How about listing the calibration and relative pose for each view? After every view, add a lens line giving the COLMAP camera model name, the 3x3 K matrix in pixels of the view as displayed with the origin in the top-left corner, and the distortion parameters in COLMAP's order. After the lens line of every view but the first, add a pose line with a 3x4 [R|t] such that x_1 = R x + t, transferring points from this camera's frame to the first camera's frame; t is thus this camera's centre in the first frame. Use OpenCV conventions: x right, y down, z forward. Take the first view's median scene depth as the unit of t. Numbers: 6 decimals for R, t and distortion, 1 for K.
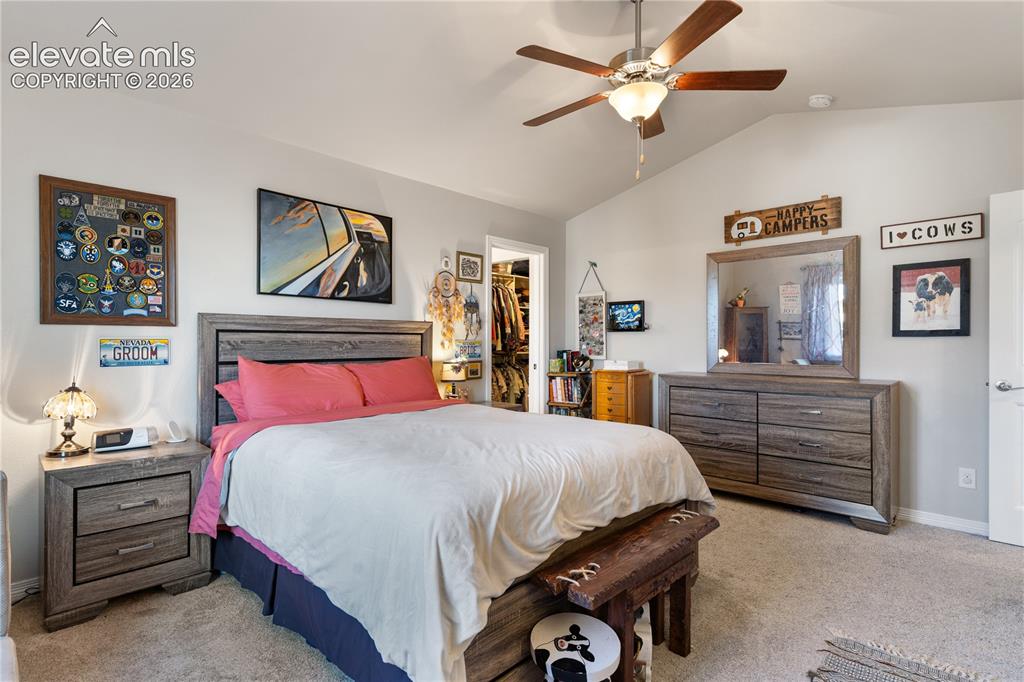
lens RADIAL K [[506.8, 0, 508.8], [0, 506.8, 345.0], [0, 0, 1]] dist [0.003227, 0.001562]
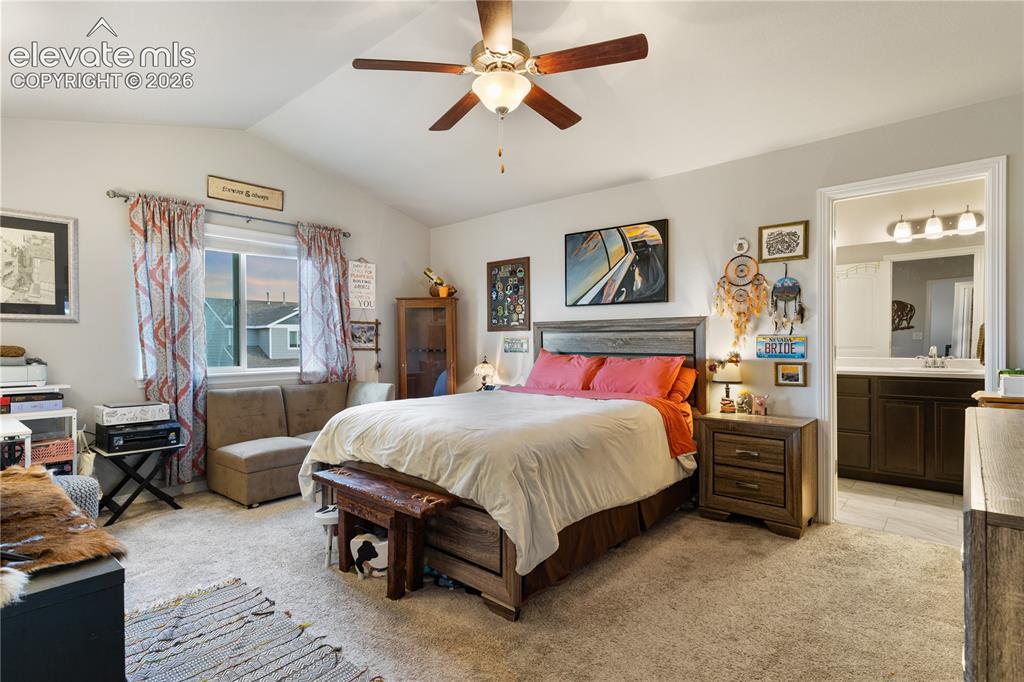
lens RADIAL K [[516.3, 0, 505.8], [0, 516.3, 343.5], [0, 0, 1]] dist [0.000964, 0.000319]
pose [[0.037419, 0.004910, -0.999288, 0.894279], [-0.001018, 0.999988, 0.004876, -0.000735], [0.999299, 0.000835, 0.037424, 0.693844]]
